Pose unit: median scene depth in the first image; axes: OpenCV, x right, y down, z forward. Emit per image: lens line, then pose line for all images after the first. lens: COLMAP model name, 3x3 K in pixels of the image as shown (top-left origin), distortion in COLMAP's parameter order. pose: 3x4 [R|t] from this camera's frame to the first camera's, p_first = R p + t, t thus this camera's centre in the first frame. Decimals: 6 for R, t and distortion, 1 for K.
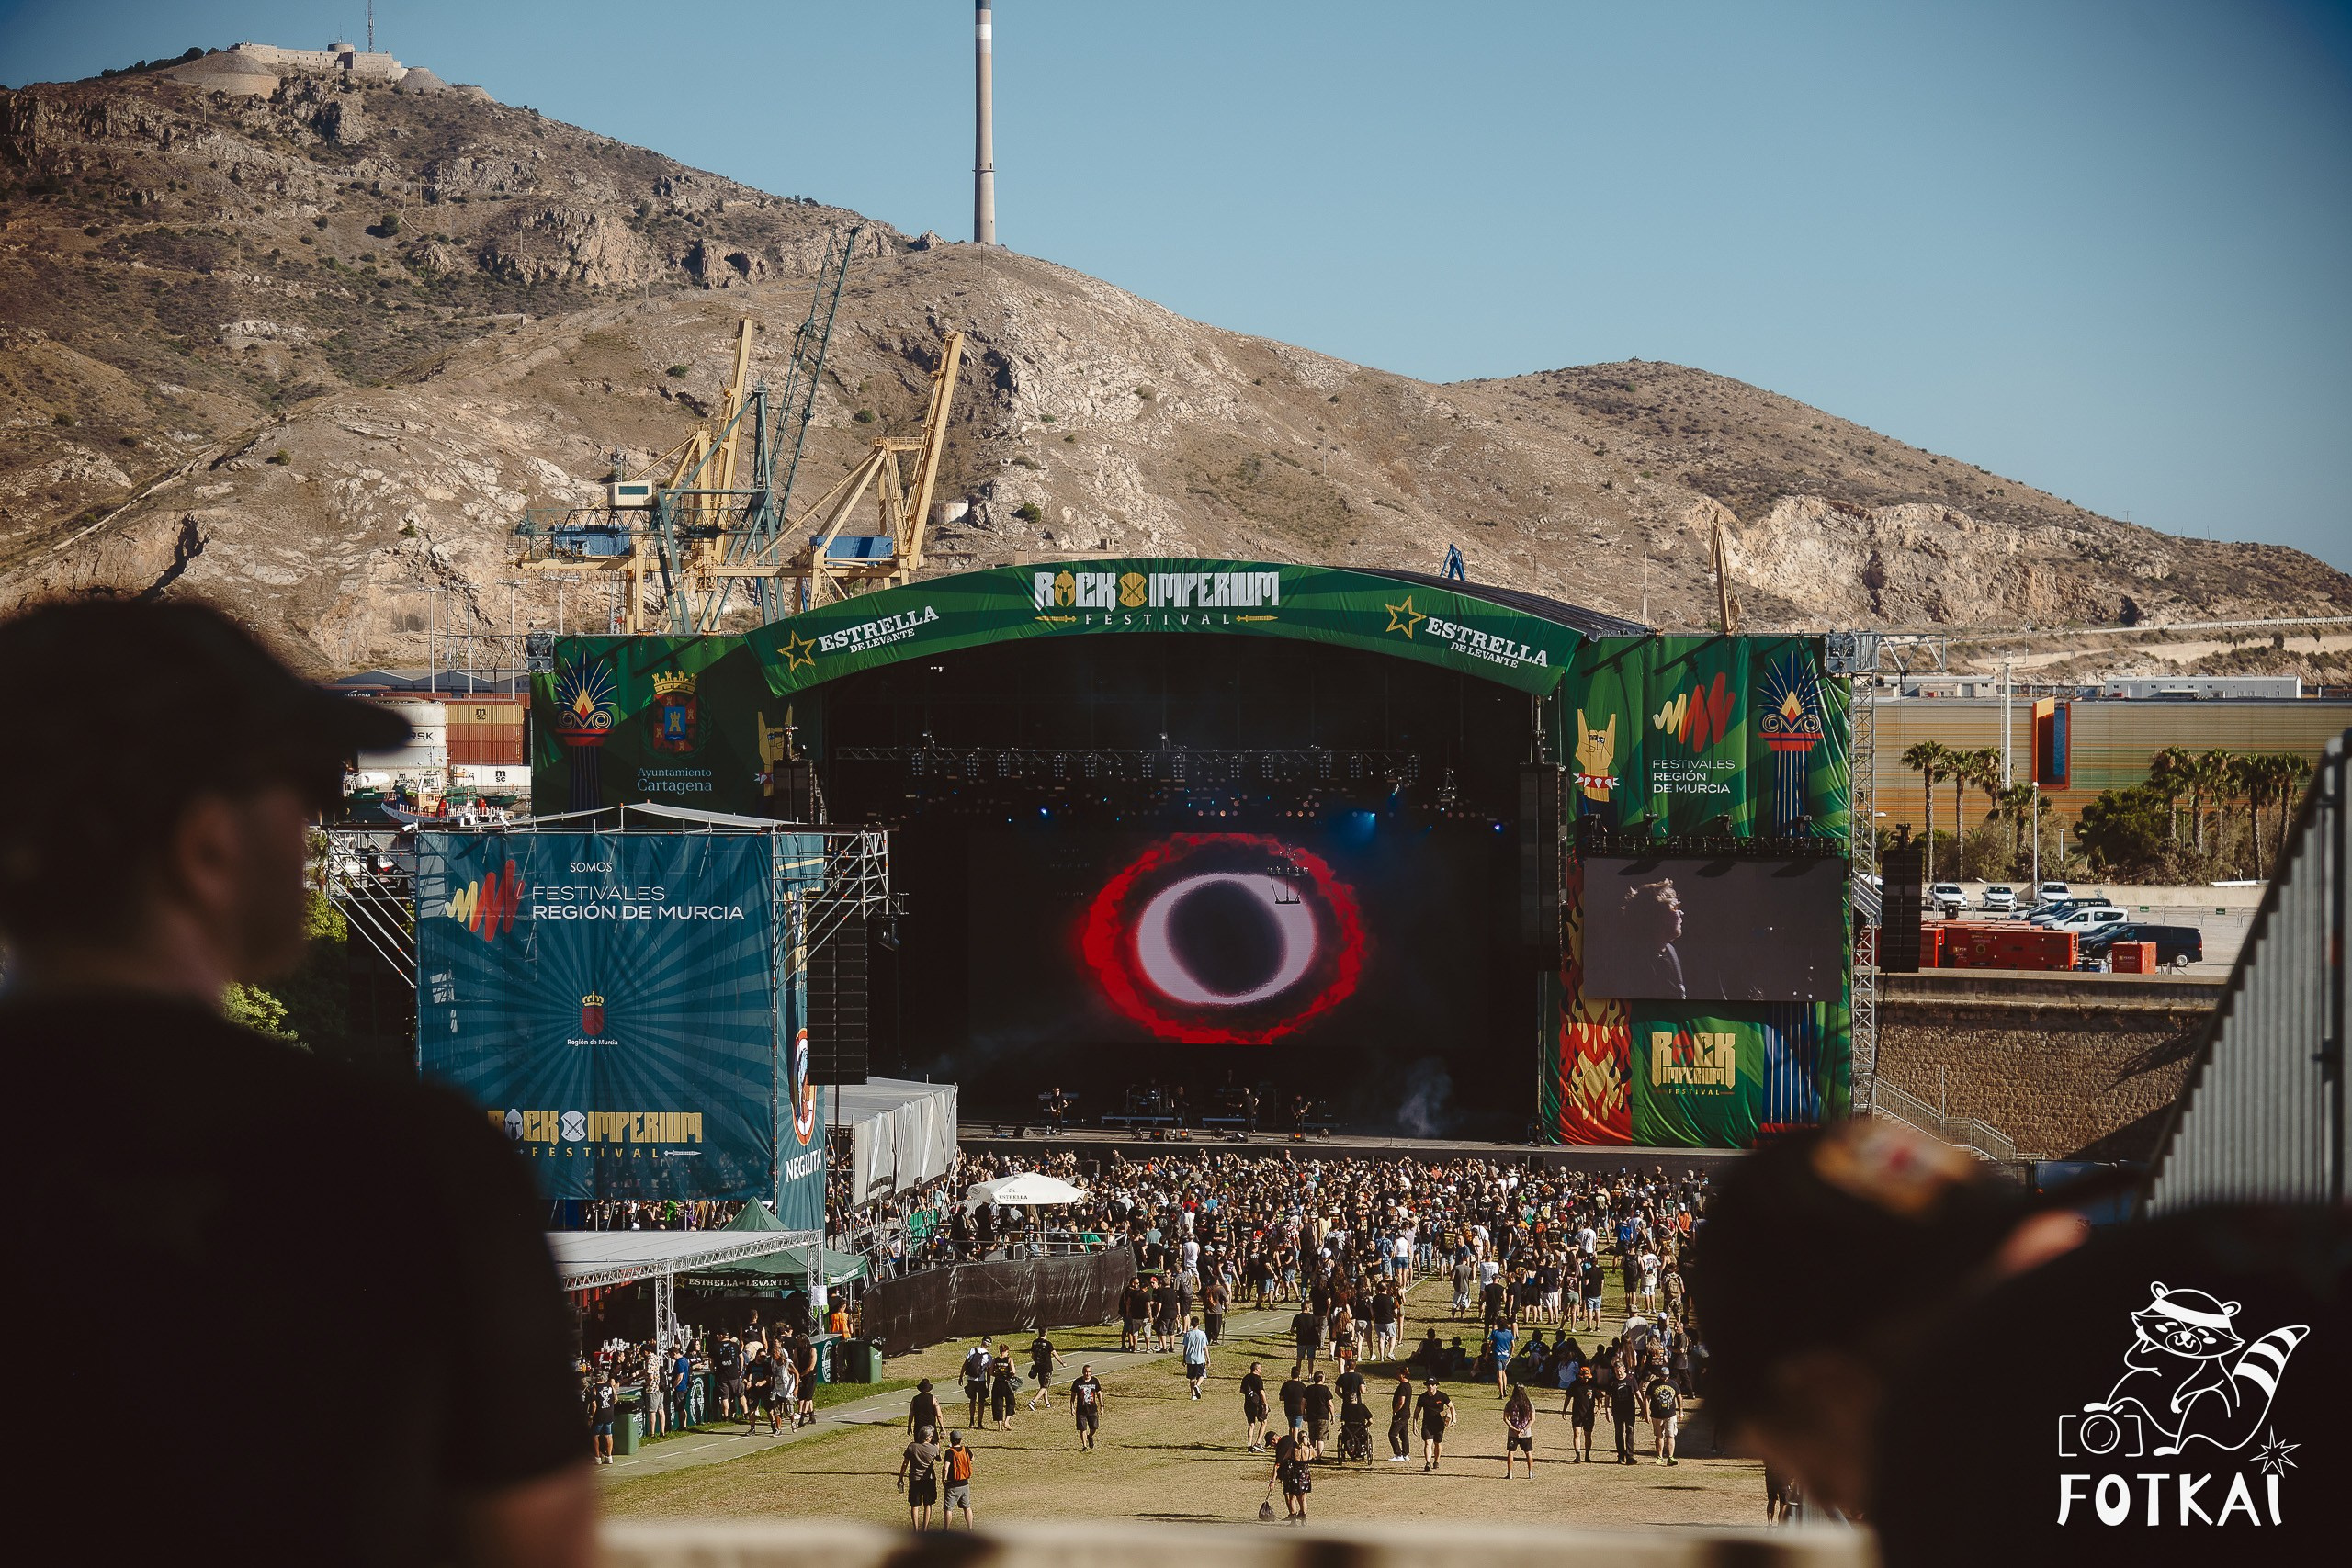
lens RADIAL K [[4896.1, 0, 1120.3], [0, 4896.1, 840.2], [0, 0, 1]] dist [0.244450, 0.000000]
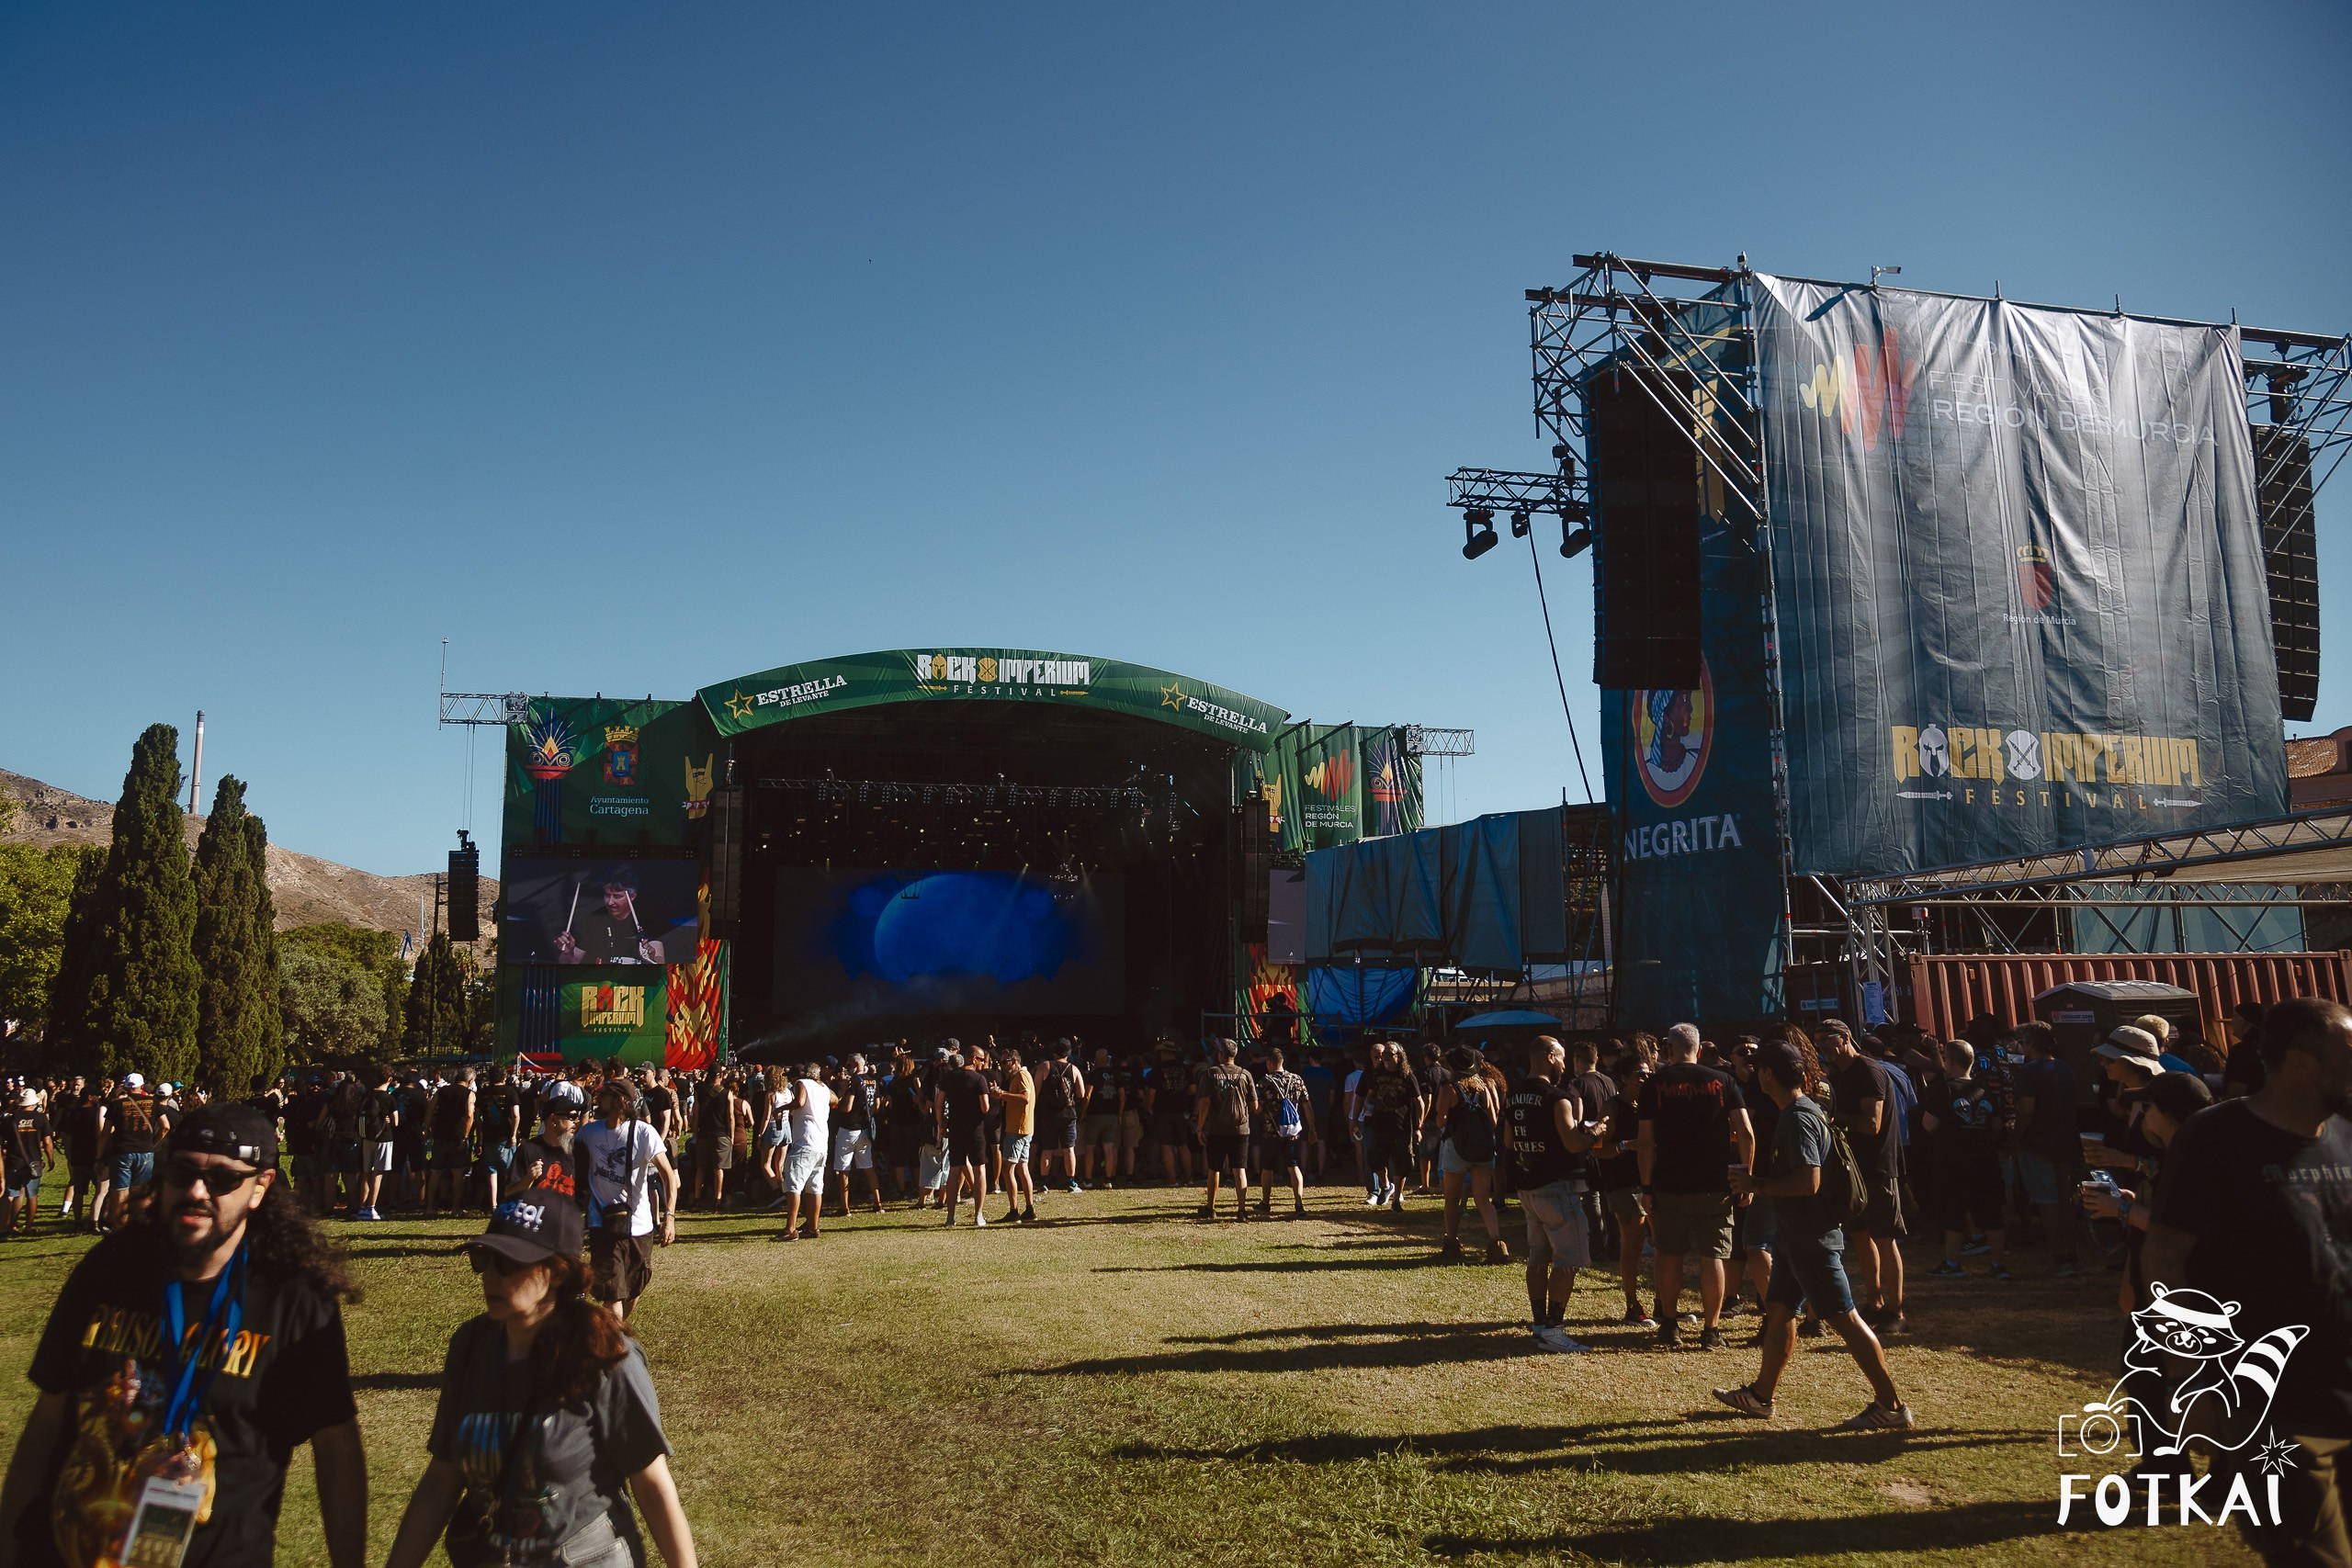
lens RADIAL K [[1764.3, 0, 976.7], [0, 1764.3, 729.5], [0, 0, 1]] dist [-0.026274, 0.019647]
pose [[0.918351, 0.060249, 0.391154, -0.190576], [0.013626, 0.982945, -0.183393, 0.056665], [-0.395532, 0.173749, 0.901868, 0.526523]]
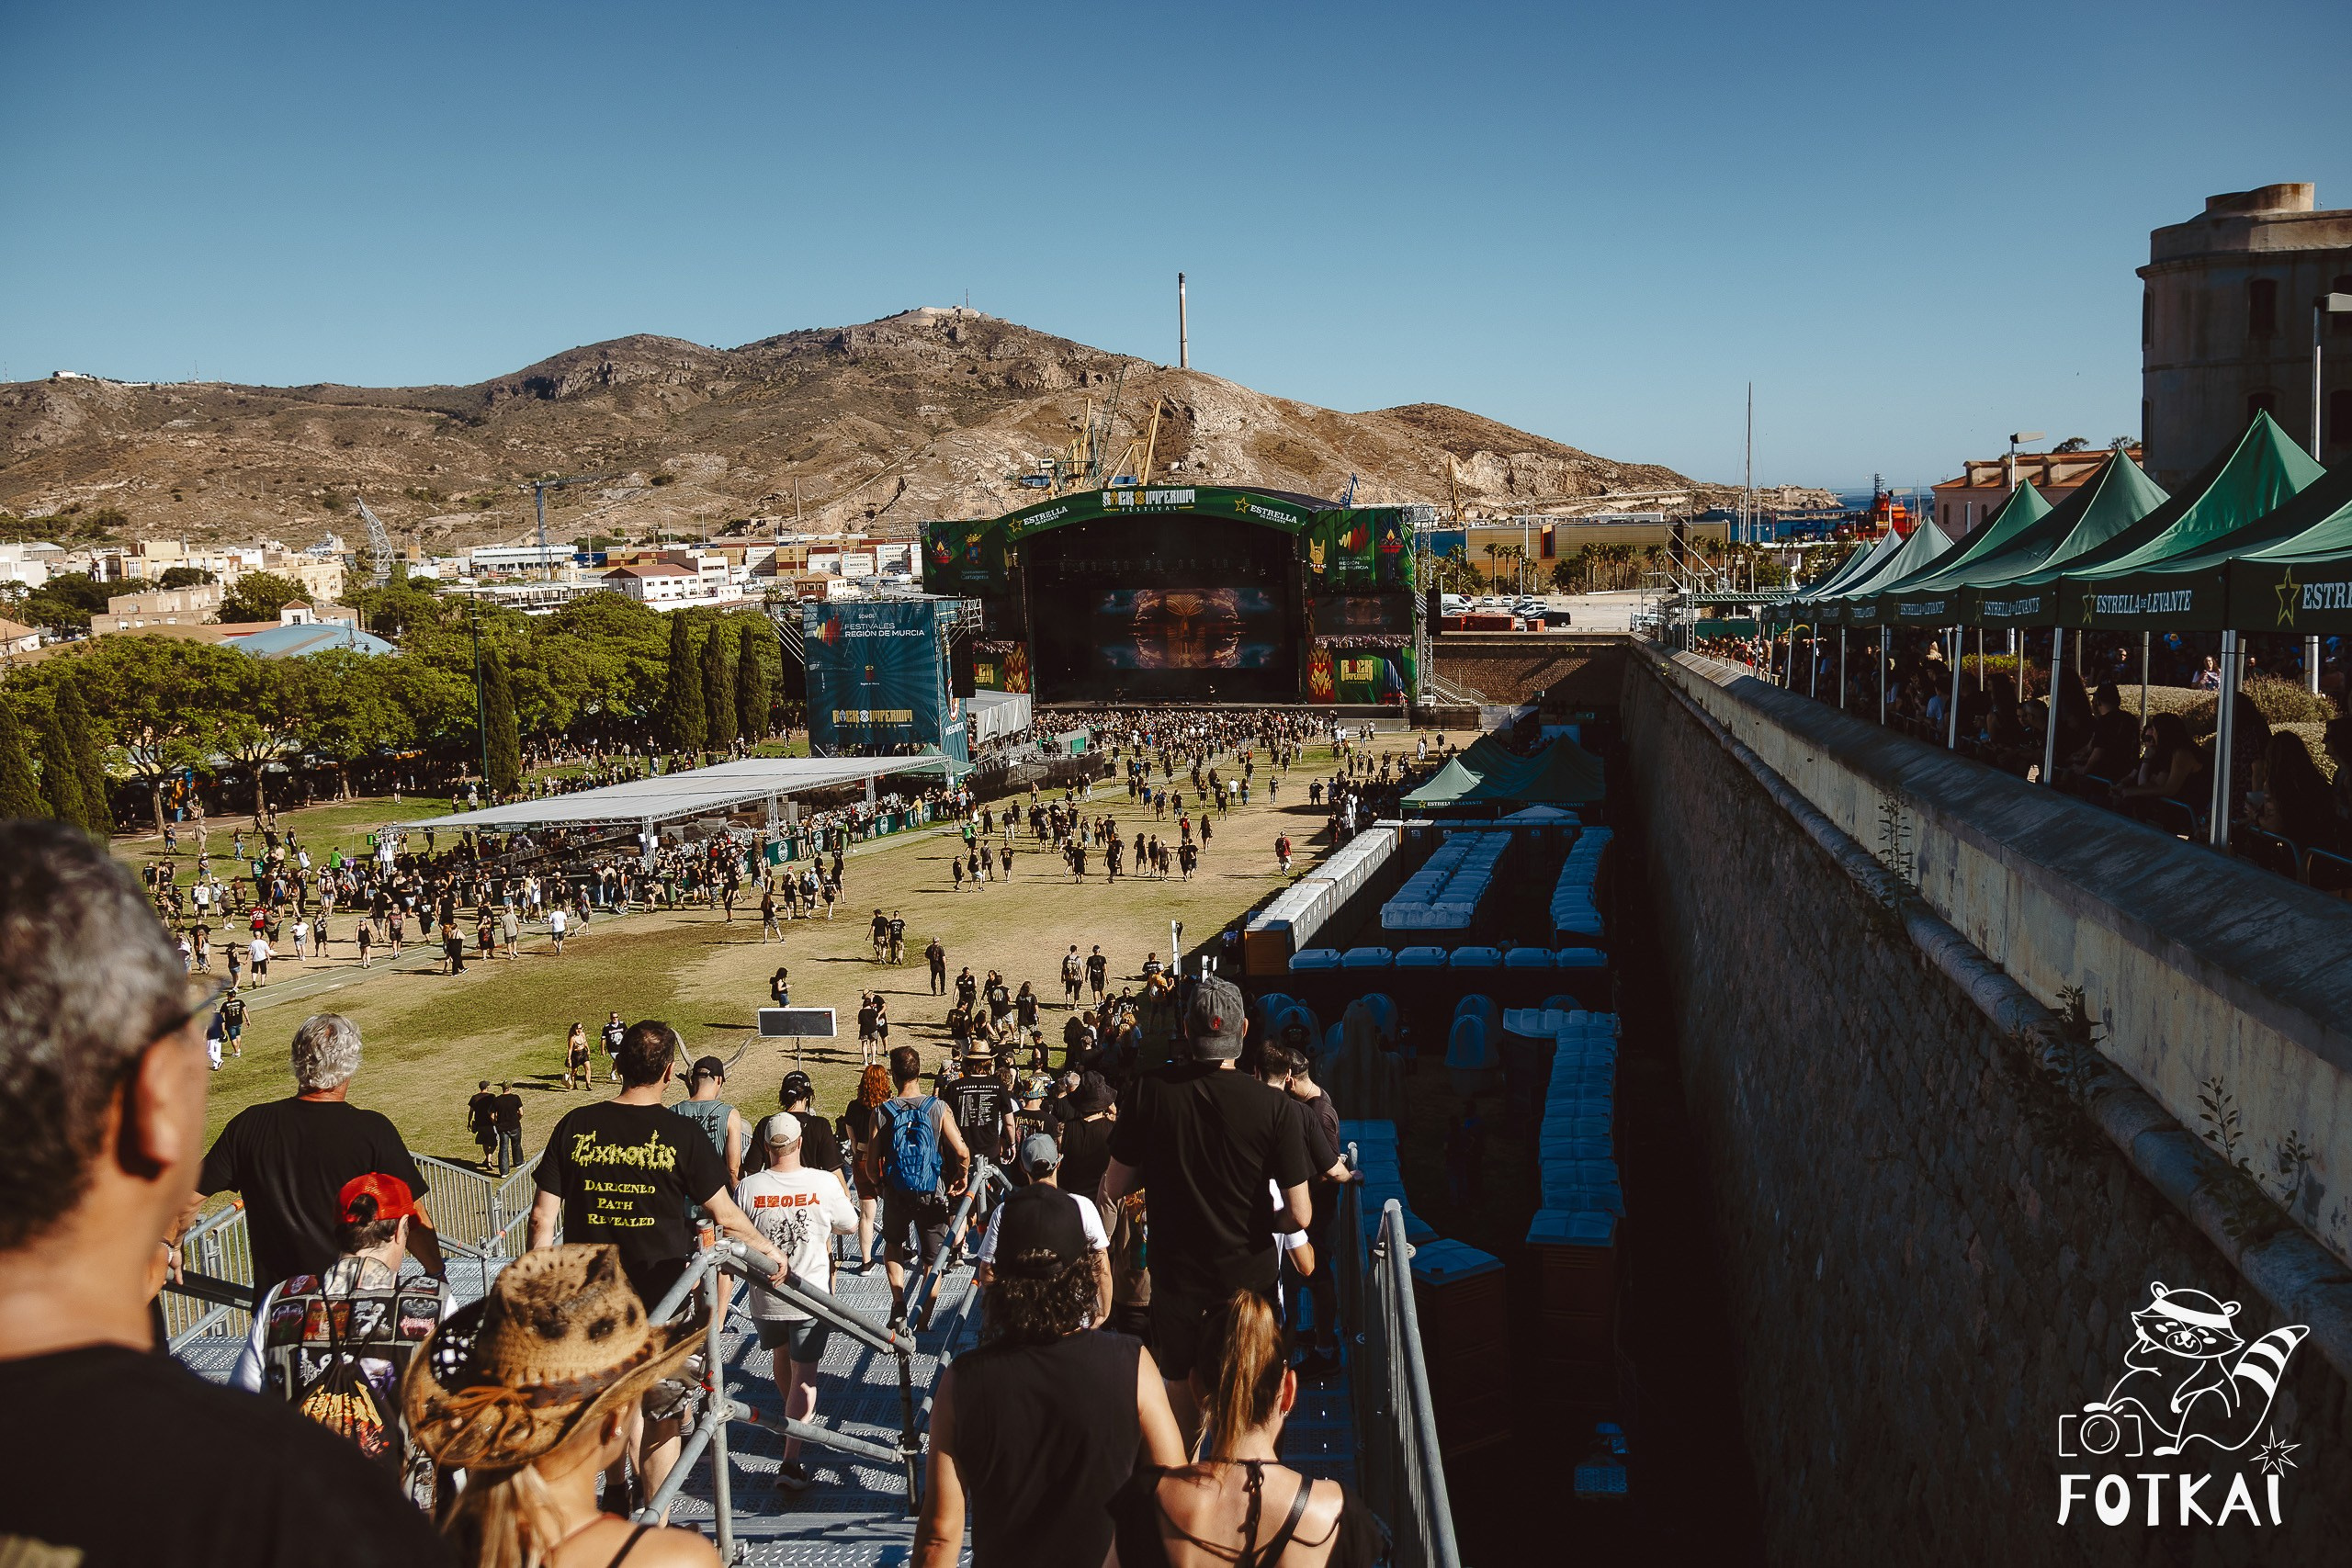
lens RADIAL K [[1764.3, 0, 1161.3], [0, 1764.3, 681.0], [0, 0, 1]] dist [-0.026274, 0.019647]
pose [[0.998453, -0.025189, -0.049573, 0.056453], [0.027884, 0.998126, 0.054462, -0.004057], [0.048108, -0.055760, 0.997285, 0.048186]]
